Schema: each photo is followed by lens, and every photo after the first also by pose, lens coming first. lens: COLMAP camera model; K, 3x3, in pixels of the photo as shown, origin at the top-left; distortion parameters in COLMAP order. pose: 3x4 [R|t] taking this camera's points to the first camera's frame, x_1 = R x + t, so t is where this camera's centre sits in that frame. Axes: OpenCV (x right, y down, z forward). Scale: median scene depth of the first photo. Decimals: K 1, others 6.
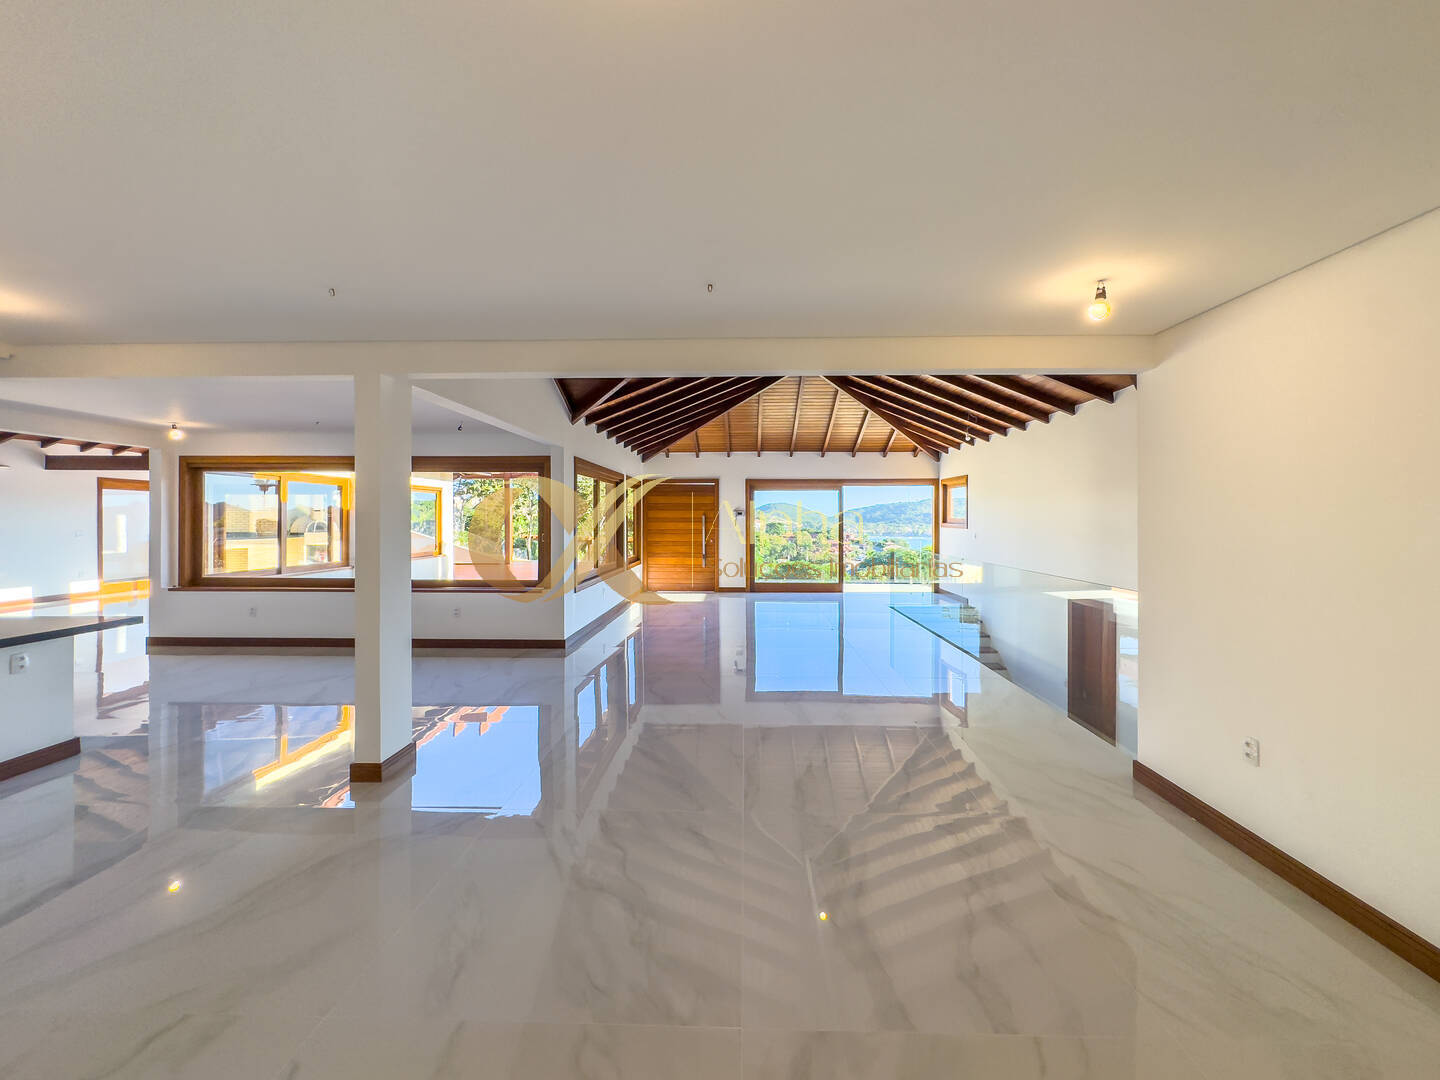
lens RADIAL K [[581.7, 0, 724.1], [0, 581.7, 527.8], [0, 0, 1]] dist [-0.000945, -0.000195]
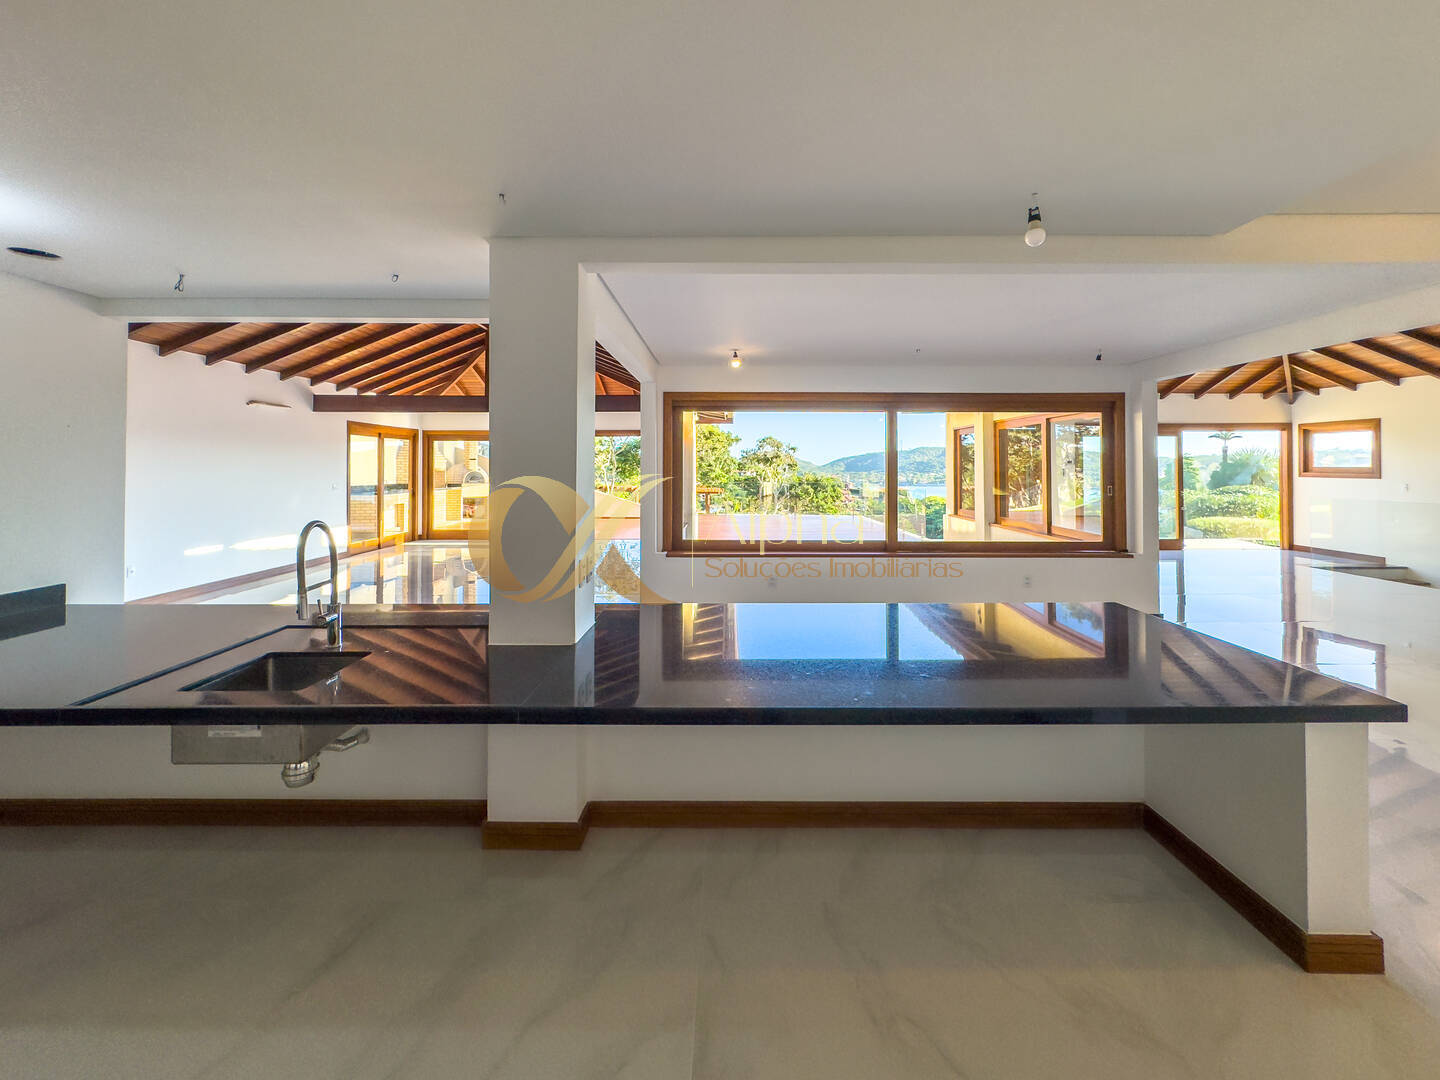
lens RADIAL K [[602.5, 0, 720.1], [0, 602.5, 457.5], [0, 0, 1]] dist [-0.001072, -0.000506]
pose [[0.999813, -0.000656, 0.019305, -0.570941], [0.001268, 0.999496, -0.031719, -0.002649], [-0.019275, 0.031737, 0.999310, 0.097603]]
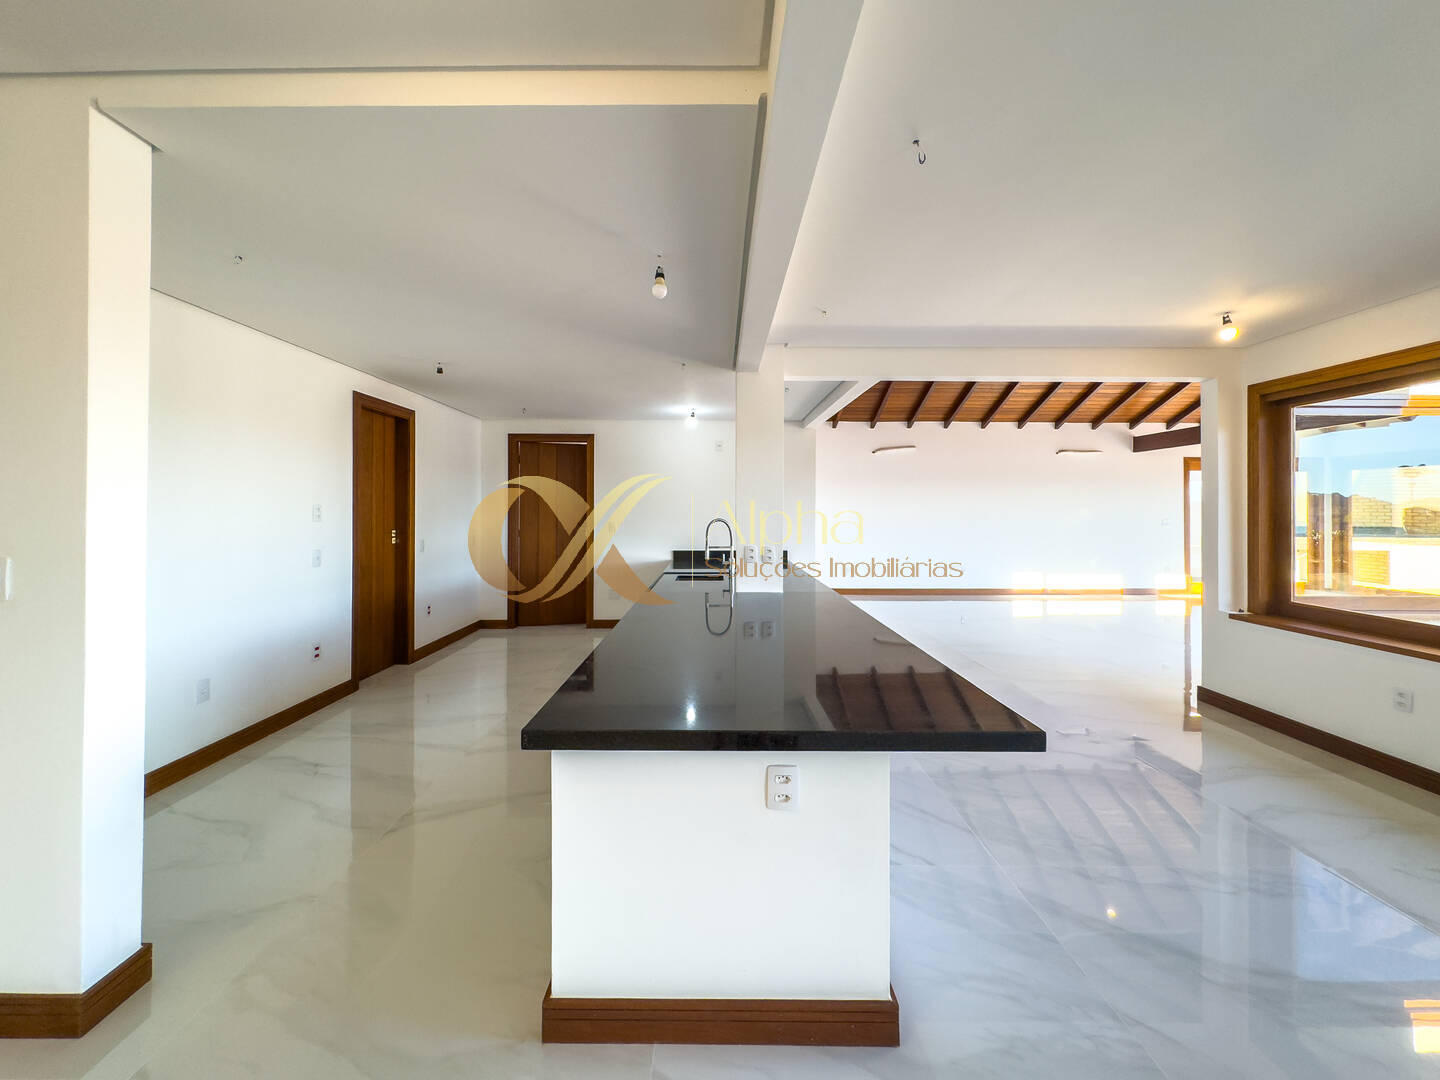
lens RADIAL K [[586.8, 0, 713.7], [0, 586.8, 500.7], [0, 0, 1]] dist [-0.001682, -0.000198]
pose [[0.026690, -0.019590, -0.999452, -0.241799], [-0.016037, 0.999671, -0.020023, 0.007080], [0.999515, 0.016563, 0.026367, 0.295978]]
